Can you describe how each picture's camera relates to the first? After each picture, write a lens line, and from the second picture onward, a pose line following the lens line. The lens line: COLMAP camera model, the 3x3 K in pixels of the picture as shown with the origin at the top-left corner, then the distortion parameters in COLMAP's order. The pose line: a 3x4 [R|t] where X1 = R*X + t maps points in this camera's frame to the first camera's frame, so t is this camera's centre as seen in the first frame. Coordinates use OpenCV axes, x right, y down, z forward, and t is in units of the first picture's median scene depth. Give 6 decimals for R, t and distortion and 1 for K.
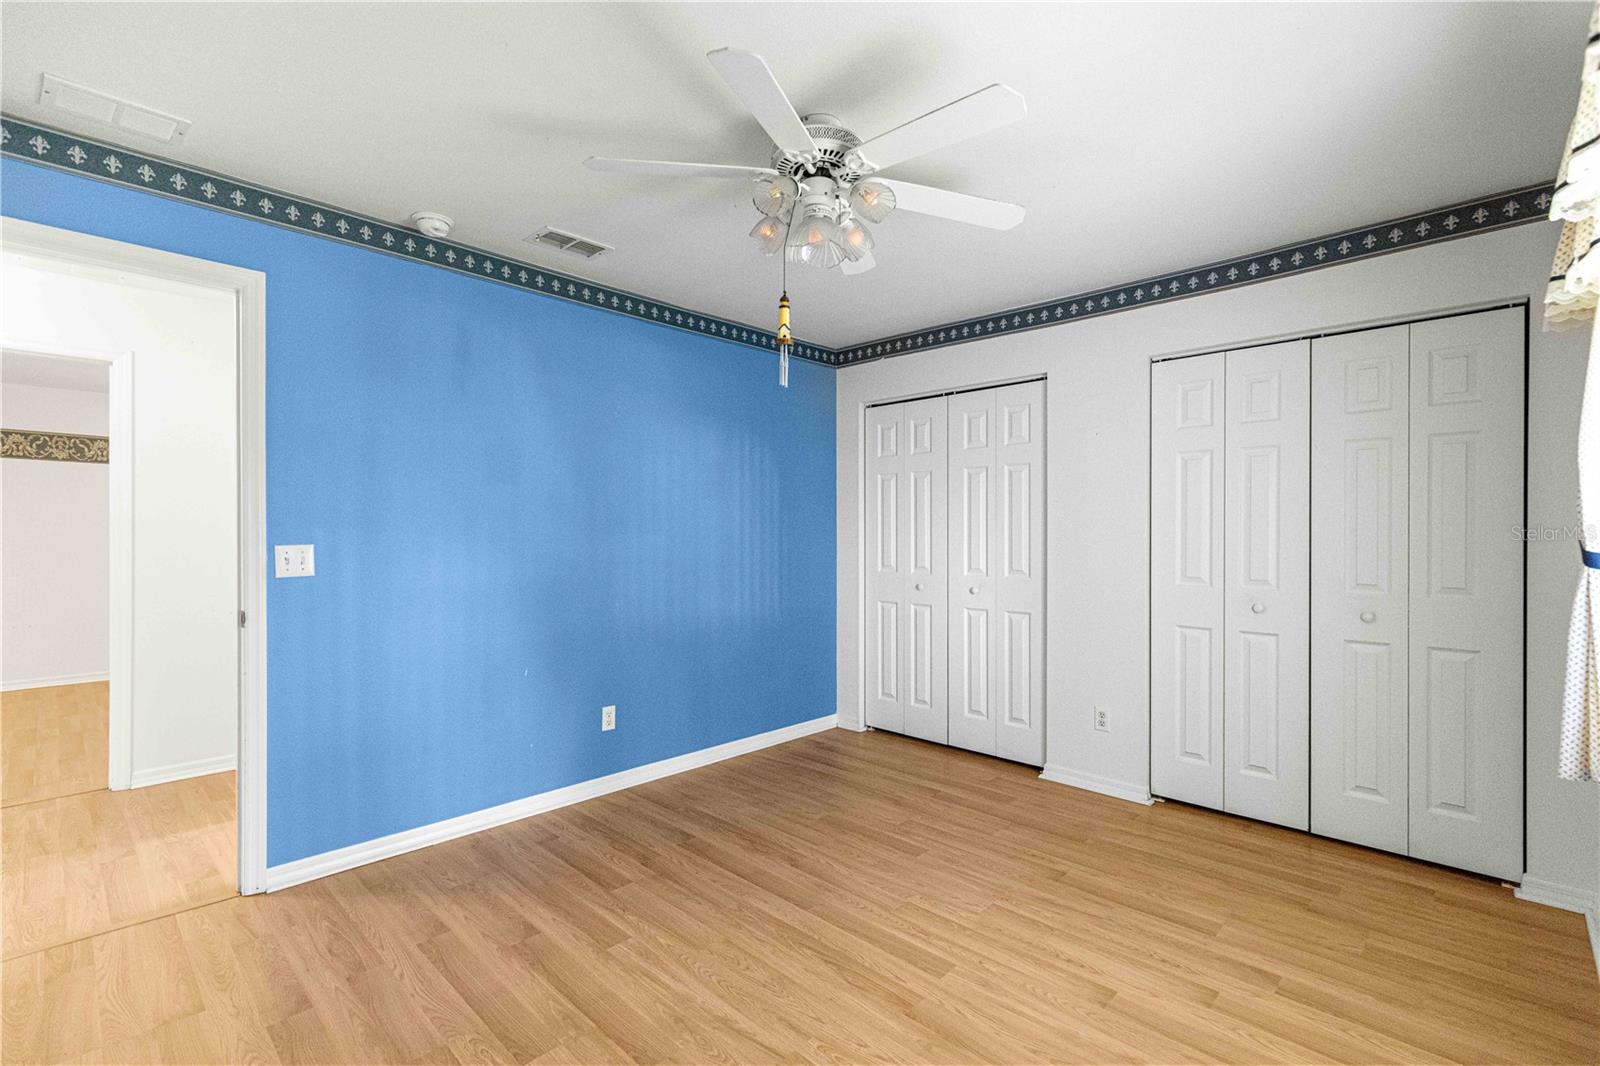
lens RADIAL K [[726.6, 0, 805.6], [0, 726.6, 536.3], [0, 0, 1]] dist [0.005422, 0.000636]
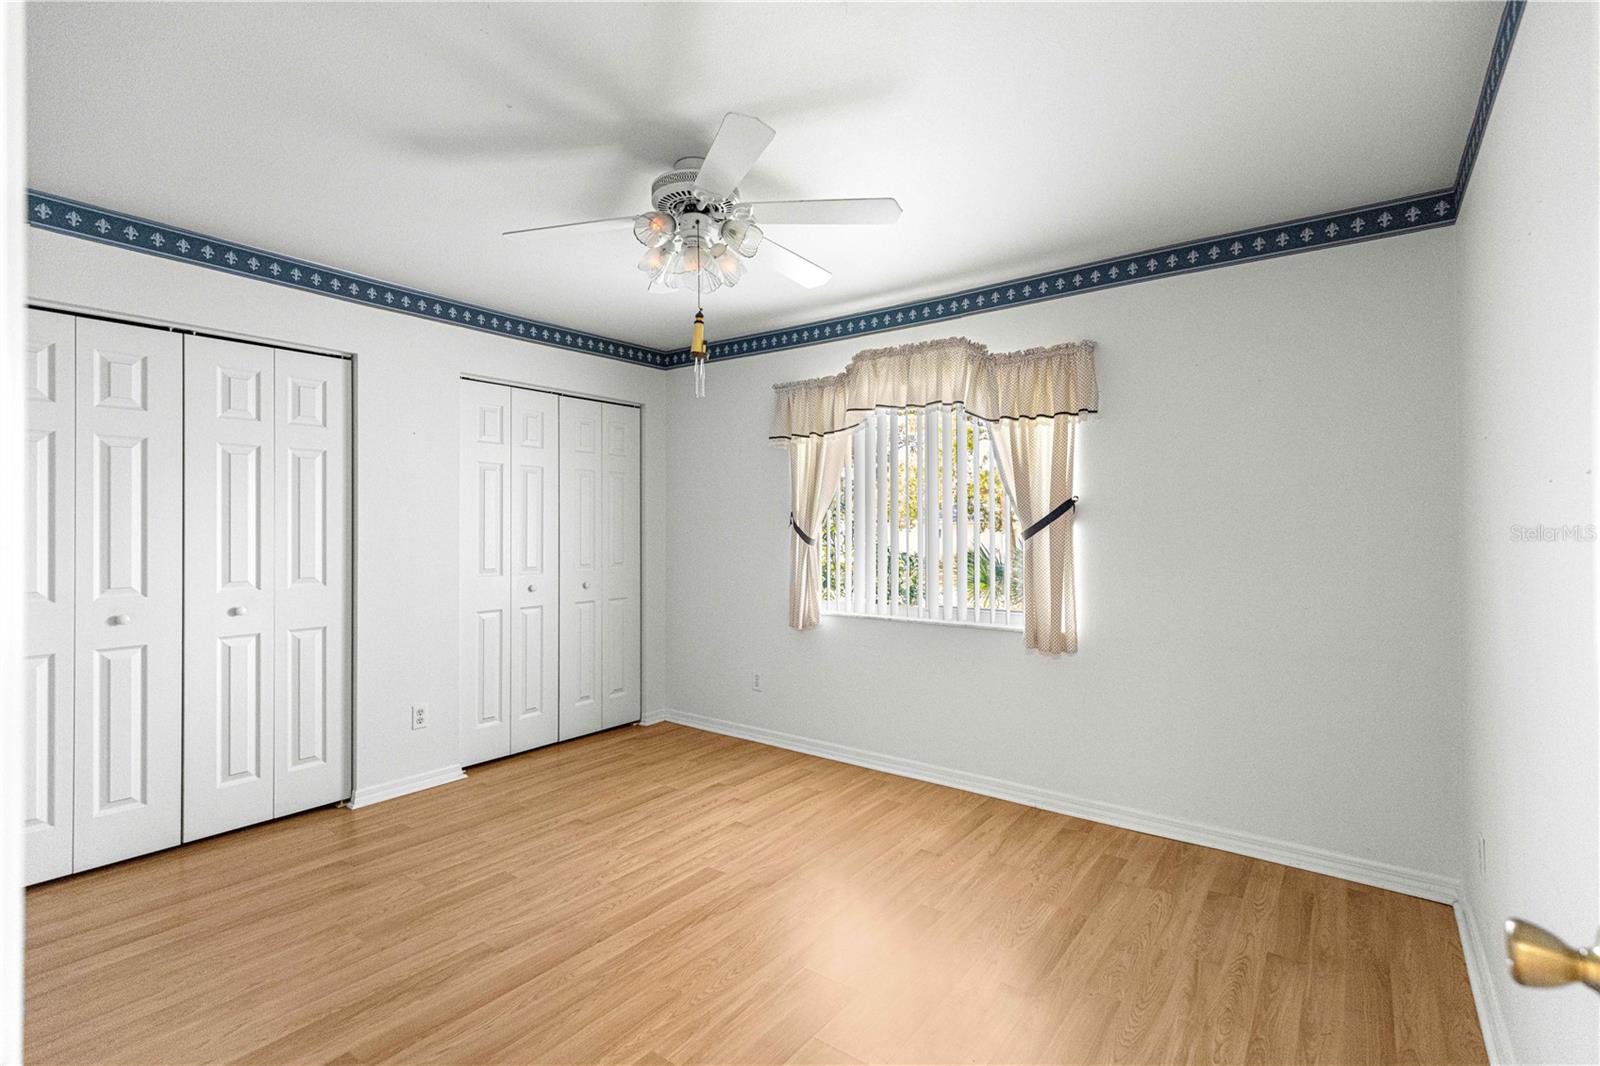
lens RADIAL K [[726.6, 0, 805.6], [0, 726.6, 536.3], [0, 0, 1]] dist [0.005422, 0.000636]
pose [[-0.119228, -0.016251, 0.992734, -0.848946], [0.004358, 0.999848, 0.016891, -0.019183], [-0.992857, 0.006340, -0.119139, 0.755784]]
